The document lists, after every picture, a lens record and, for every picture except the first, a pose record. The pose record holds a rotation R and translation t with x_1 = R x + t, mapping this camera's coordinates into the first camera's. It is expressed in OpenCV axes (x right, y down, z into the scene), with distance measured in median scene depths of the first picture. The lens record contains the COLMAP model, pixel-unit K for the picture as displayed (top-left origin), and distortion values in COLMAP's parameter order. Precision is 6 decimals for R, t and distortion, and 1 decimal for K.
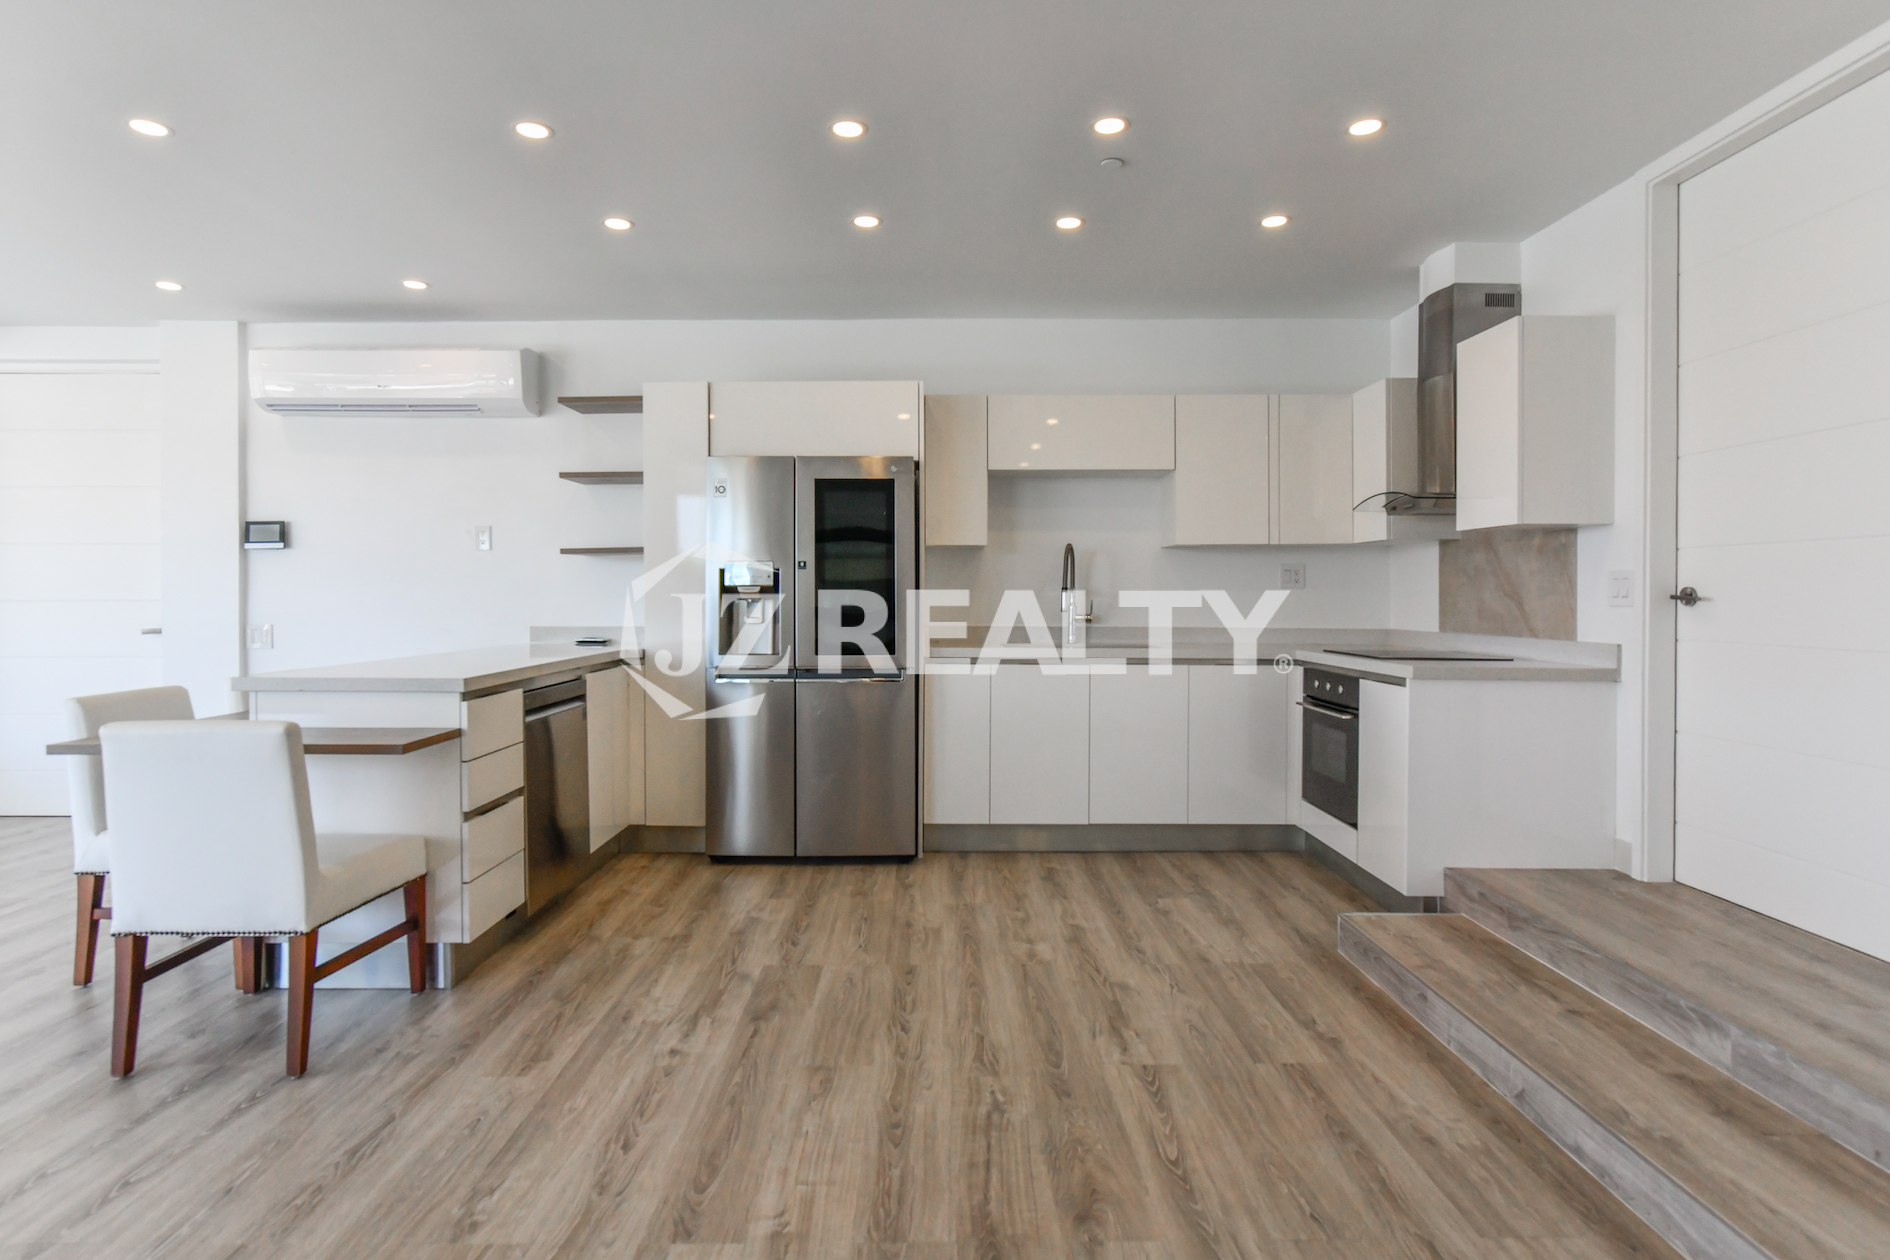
lens RADIAL K [[1031.3, 0, 943.7], [0, 1031.3, 617.0], [0, 0, 1]] dist [-0.004786, -0.000130]
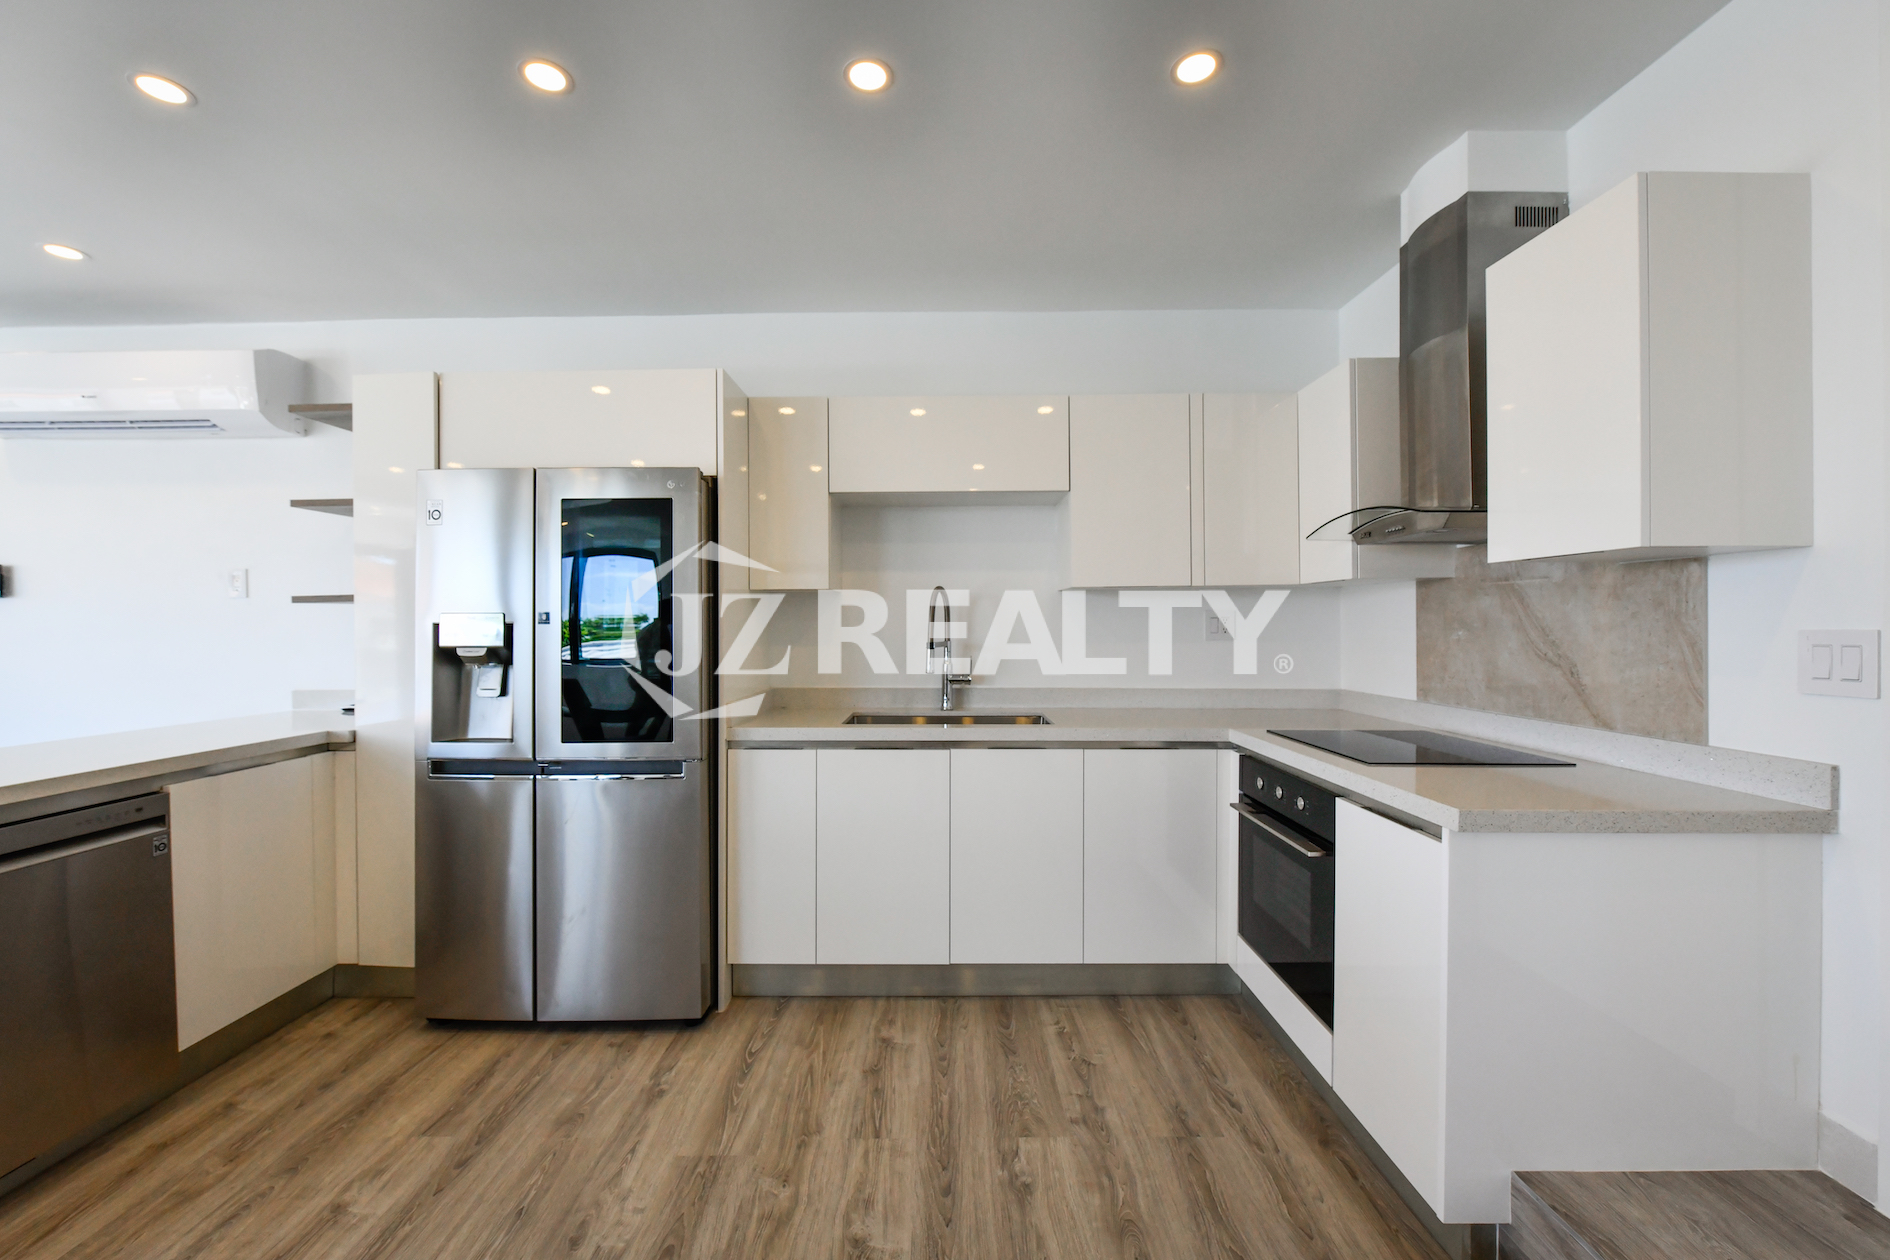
lens RADIAL K [[749.4, 0, 943.5], [0, 749.4, 640.3], [0, 0, 1]] dist [-0.011343, 0.000438]
pose [[0.999929, -0.004574, -0.011008, 0.152698], [0.004575, 0.999990, 0.000046, -0.034133], [0.011008, -0.000097, 0.999939, 0.490112]]
